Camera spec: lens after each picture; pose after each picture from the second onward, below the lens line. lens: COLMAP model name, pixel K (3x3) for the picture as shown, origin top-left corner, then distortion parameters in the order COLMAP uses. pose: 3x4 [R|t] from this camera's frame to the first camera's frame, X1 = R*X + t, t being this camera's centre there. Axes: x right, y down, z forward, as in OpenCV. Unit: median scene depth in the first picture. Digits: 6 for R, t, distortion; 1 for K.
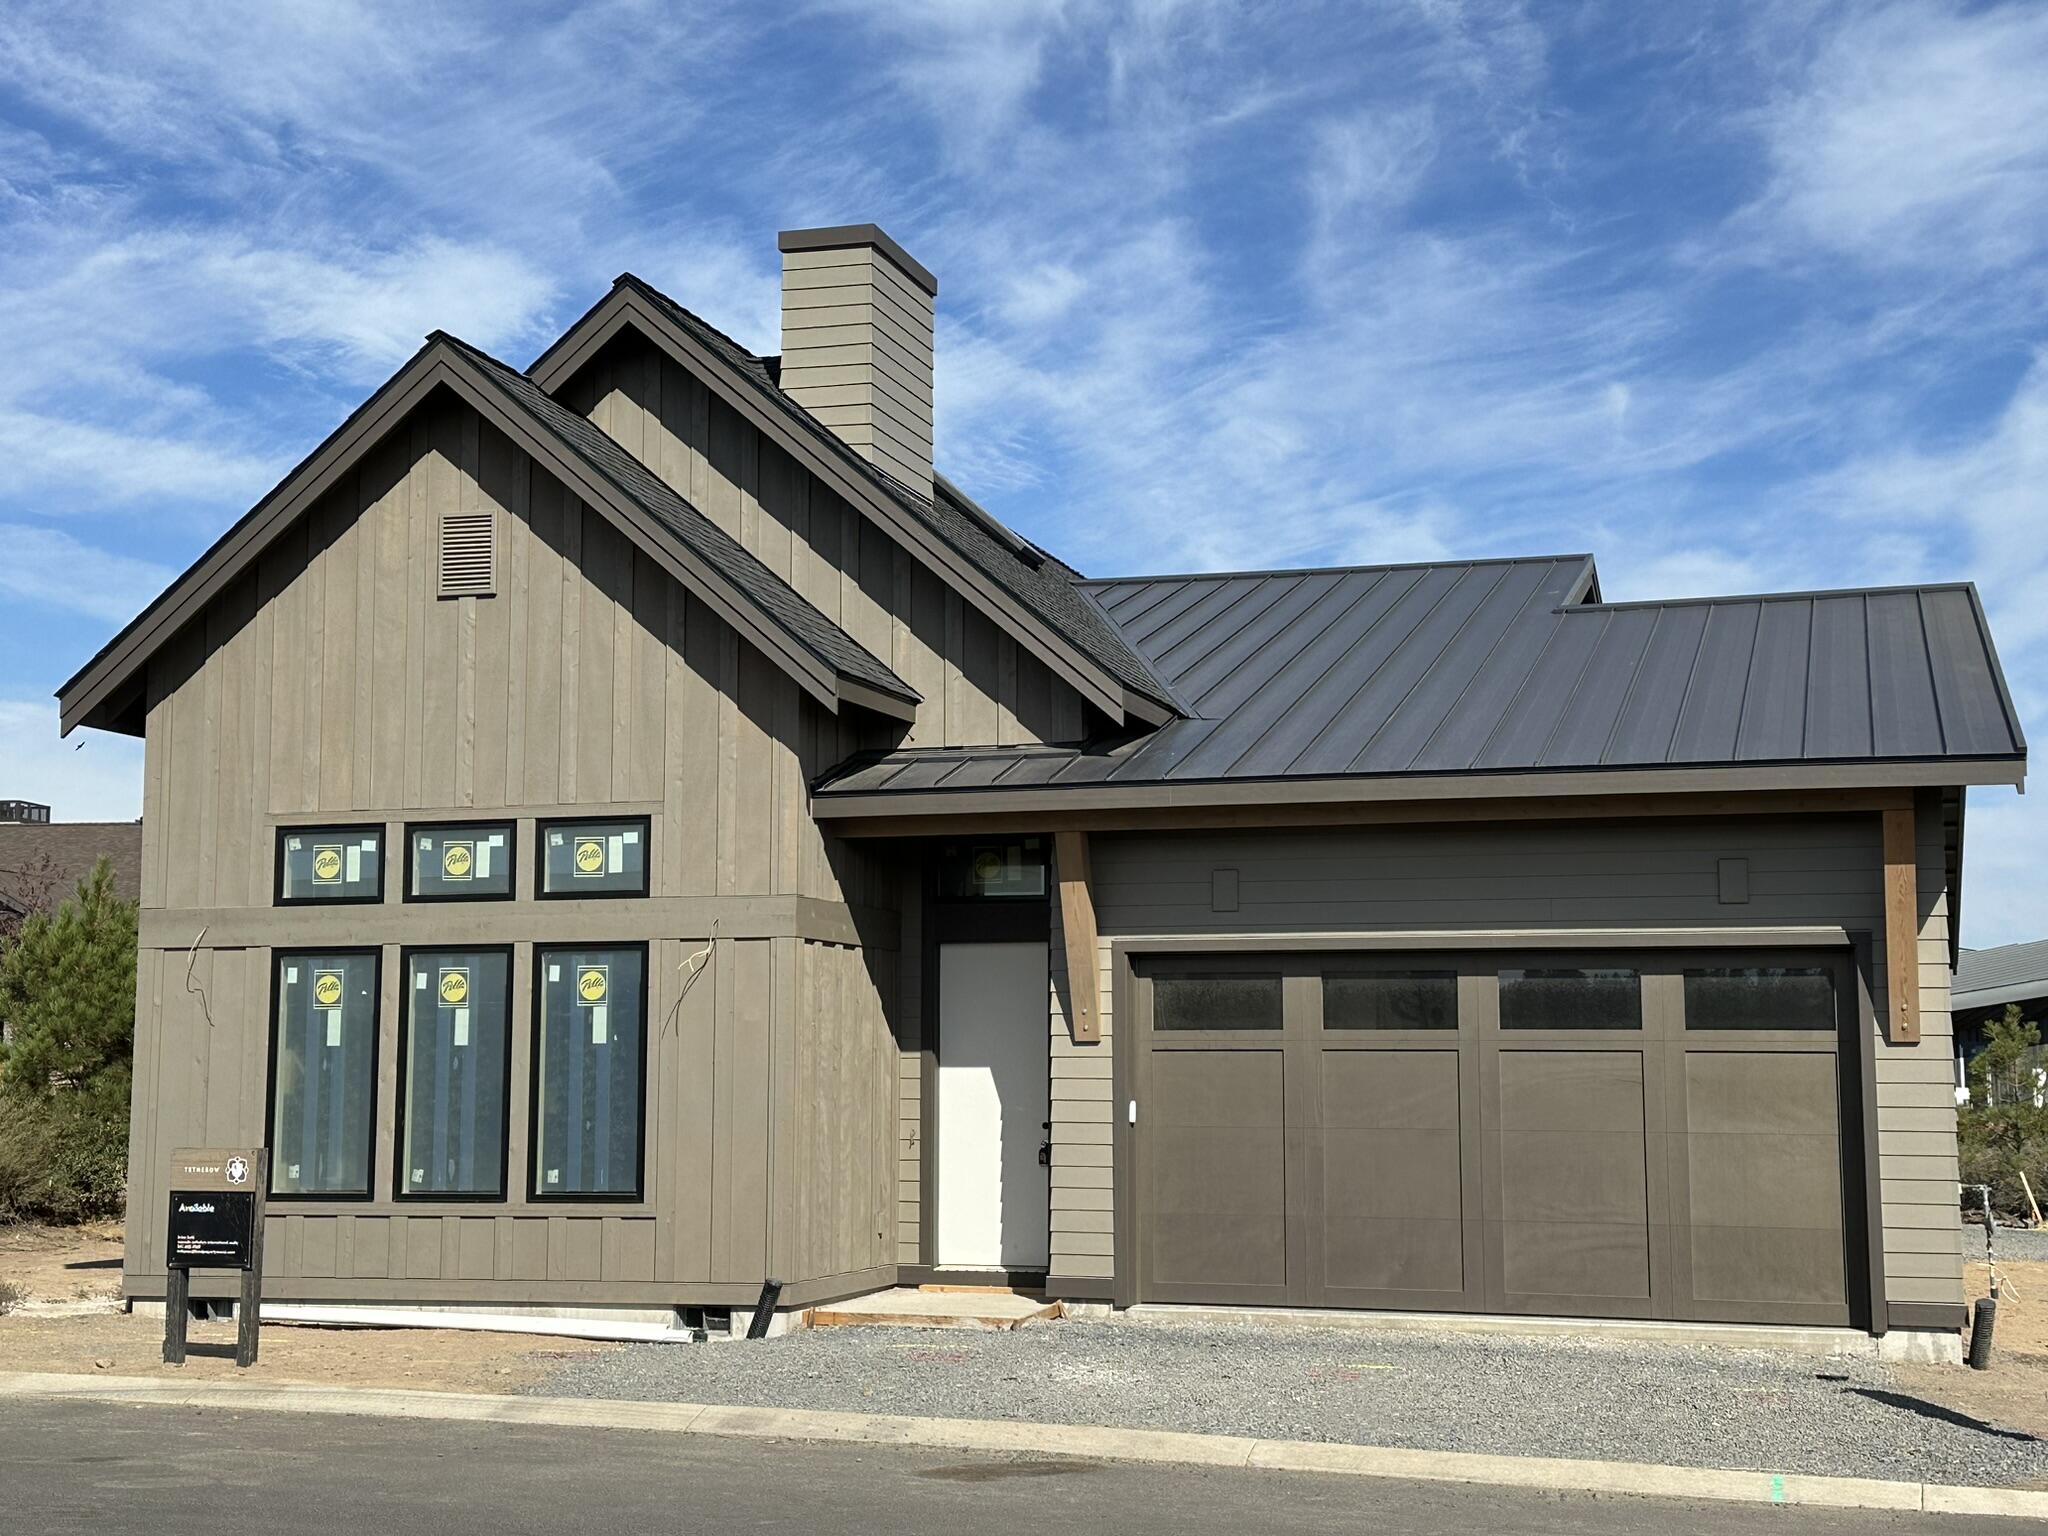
lens RADIAL K [[2802.1, 0, 1010.5], [0, 2802.1, 804.9], [0, 0, 1]] dist [0.143785, 0.000000]
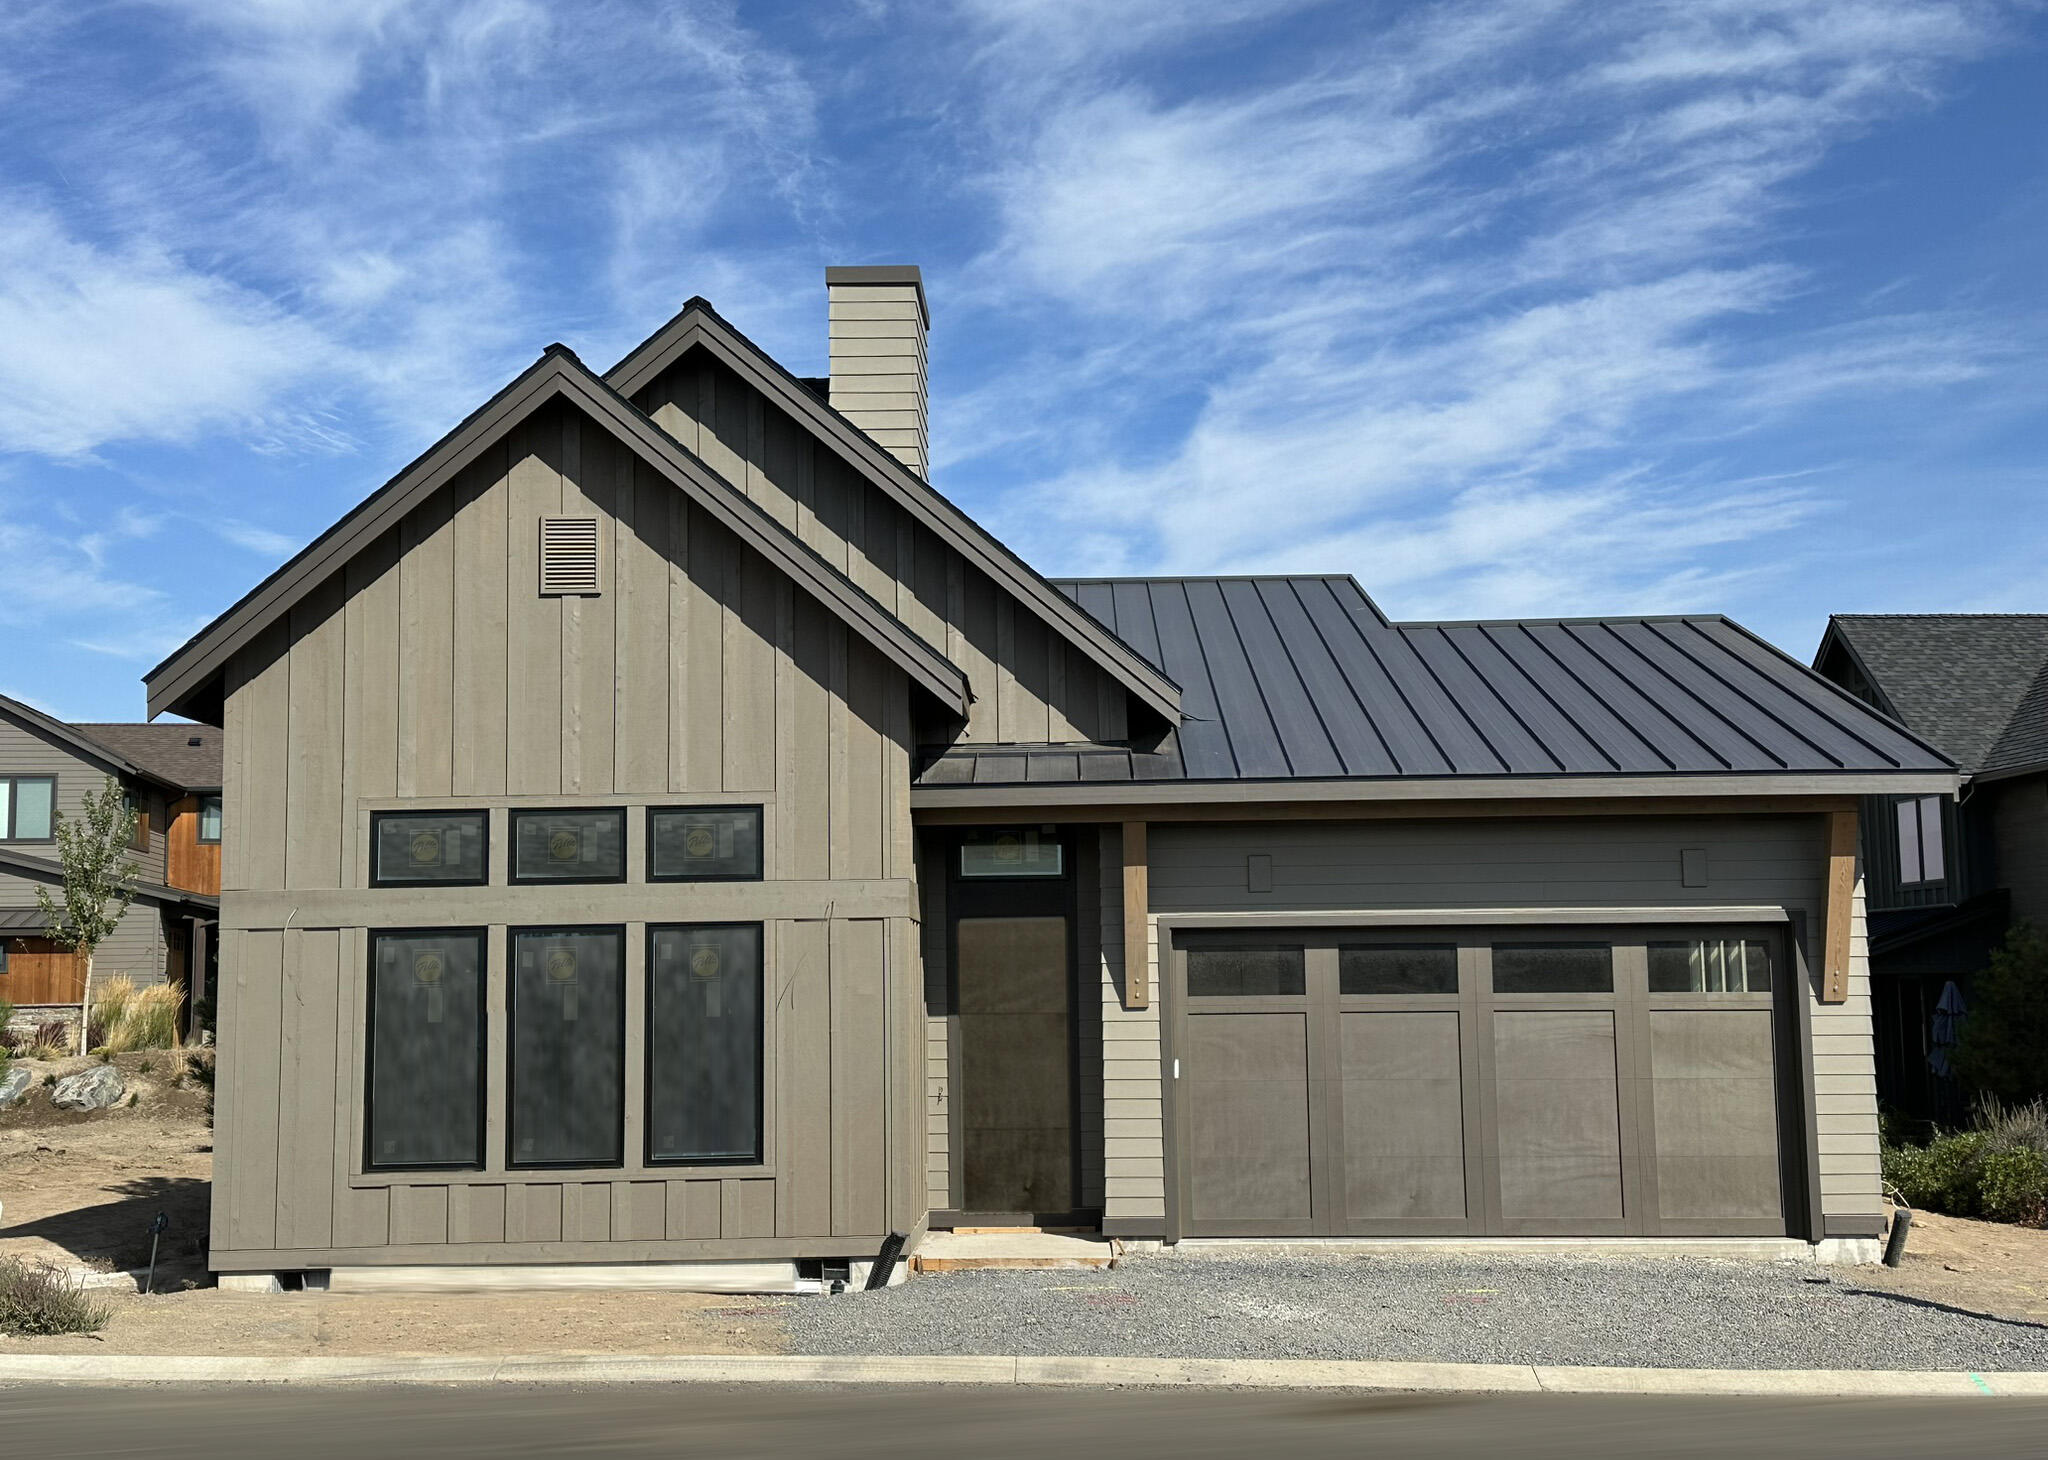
lens RADIAL K [[2459.8, 0, 1024.4], [0, 2459.8, 740.3], [0, 0, 1]] dist [0.101215, 0.000000]
pose [[0.959725, 0.014749, 0.280555, -0.286833], [-0.013651, 0.999890, -0.005866, -0.016087], [-0.280611, 0.001800, 0.959820, 0.061348]]
